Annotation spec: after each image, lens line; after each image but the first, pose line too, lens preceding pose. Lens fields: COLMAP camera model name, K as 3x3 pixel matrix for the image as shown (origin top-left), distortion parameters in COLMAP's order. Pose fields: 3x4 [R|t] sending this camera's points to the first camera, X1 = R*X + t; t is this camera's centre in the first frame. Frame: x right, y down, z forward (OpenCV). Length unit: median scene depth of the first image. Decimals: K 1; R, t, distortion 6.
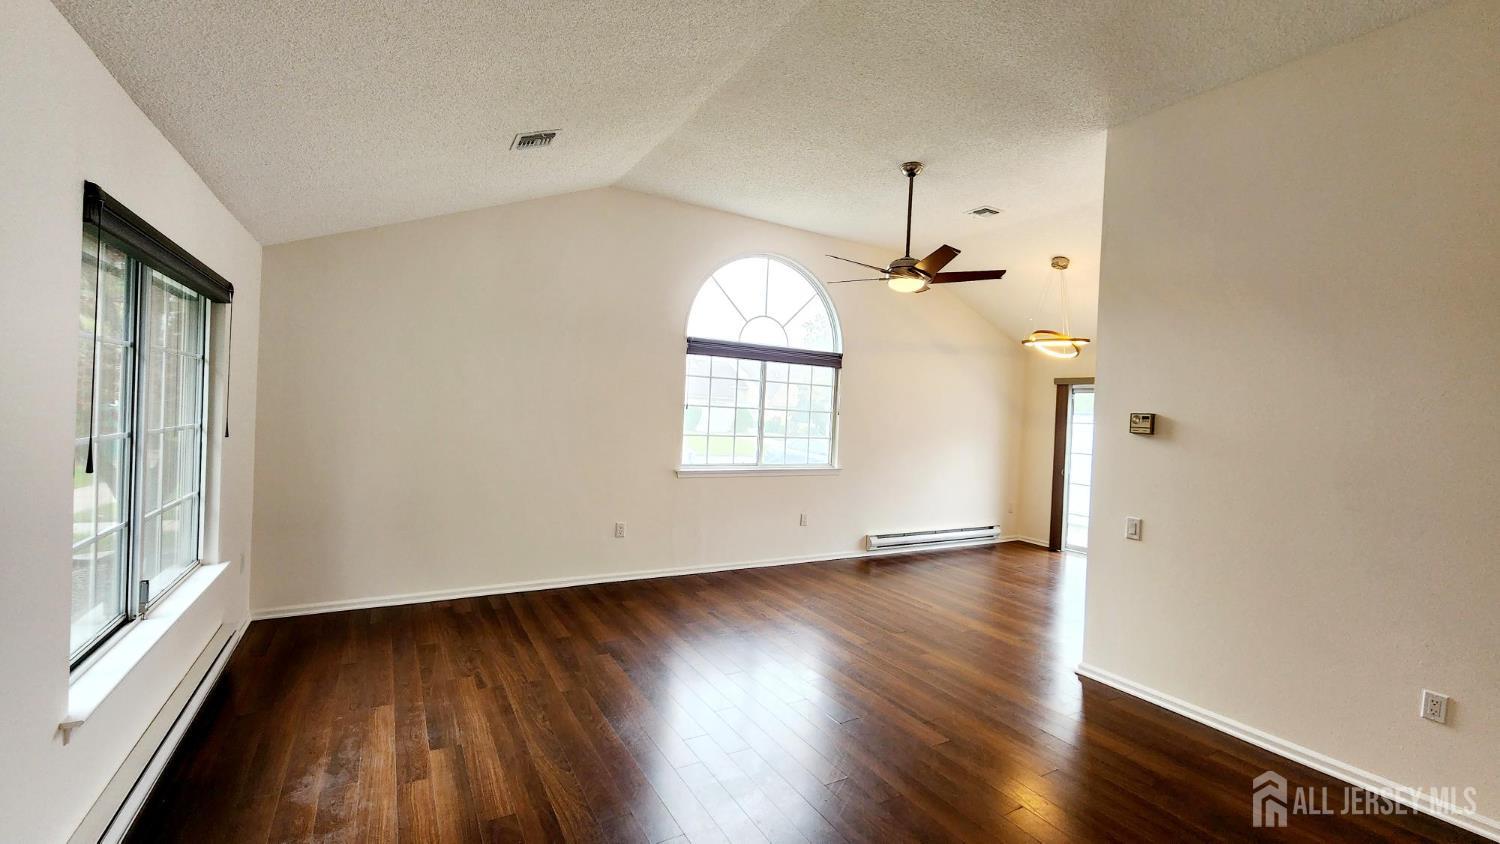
lens RADIAL K [[616.8, 0, 751.8], [0, 616.8, 415.8], [0, 0, 1]] dist [0.000690, -0.000180]
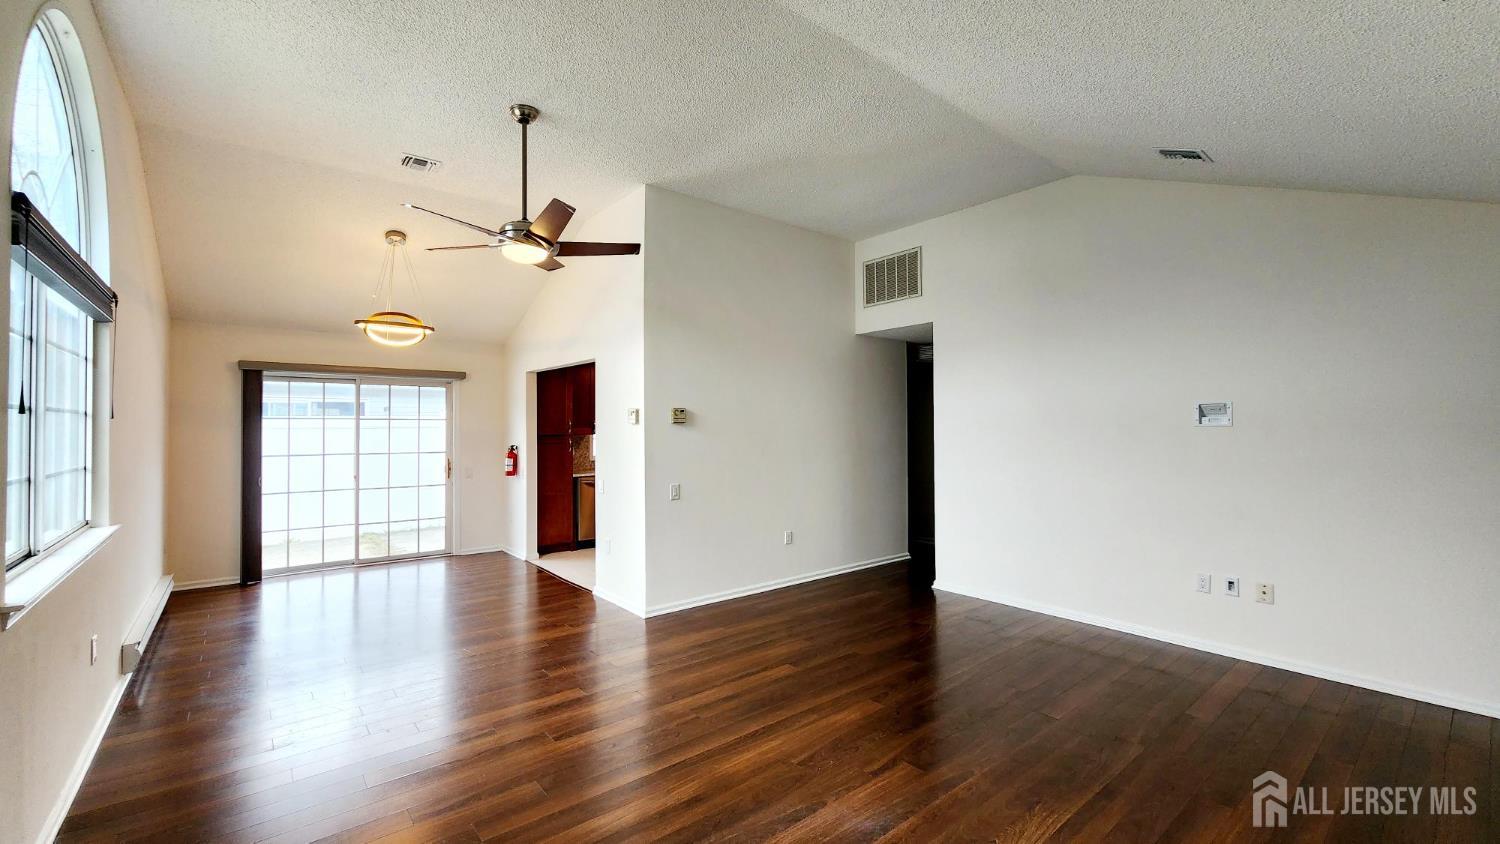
lens RADIAL K [[613.4, 0, 749.0], [0, 613.4, 418.3], [0, 0, 1]] dist [0.003697, -0.000190]
pose [[-0.147012, -0.034072, 0.988548, -0.538275], [0.003532, 0.999382, 0.034971, -0.021261], [-0.989128, 0.008633, -0.146801, 0.734635]]
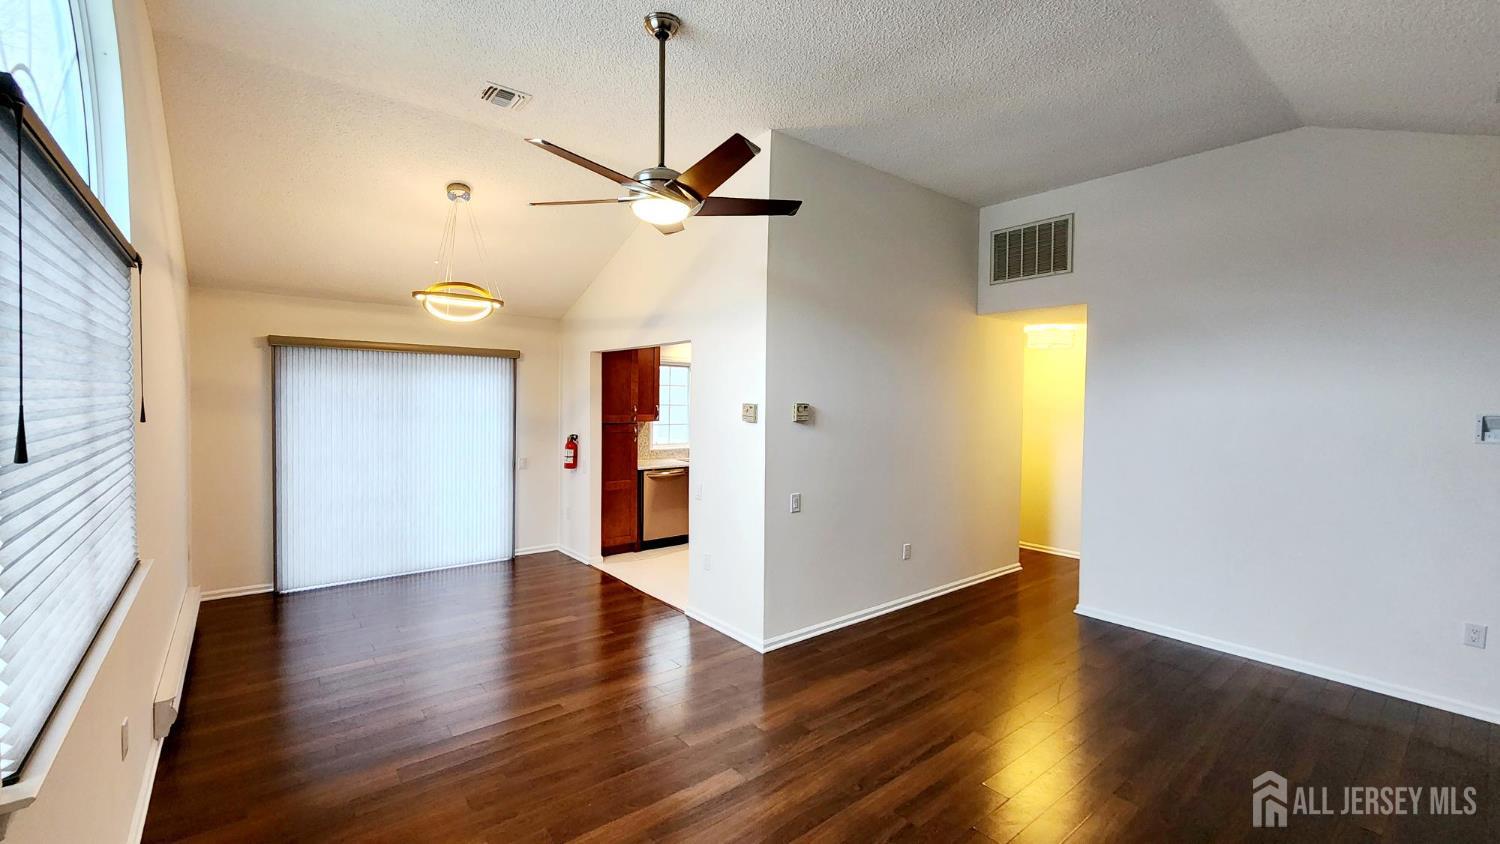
lens RADIAL K [[616.8, 0, 751.8], [0, 616.8, 415.8], [0, 0, 1]] dist [0.000690, -0.000180]
pose [[-0.148079, -0.075969, 0.986053, -0.357867], [-0.013579, 0.997108, 0.074781, -0.047705], [-0.988882, -0.002316, -0.148682, 0.889674]]
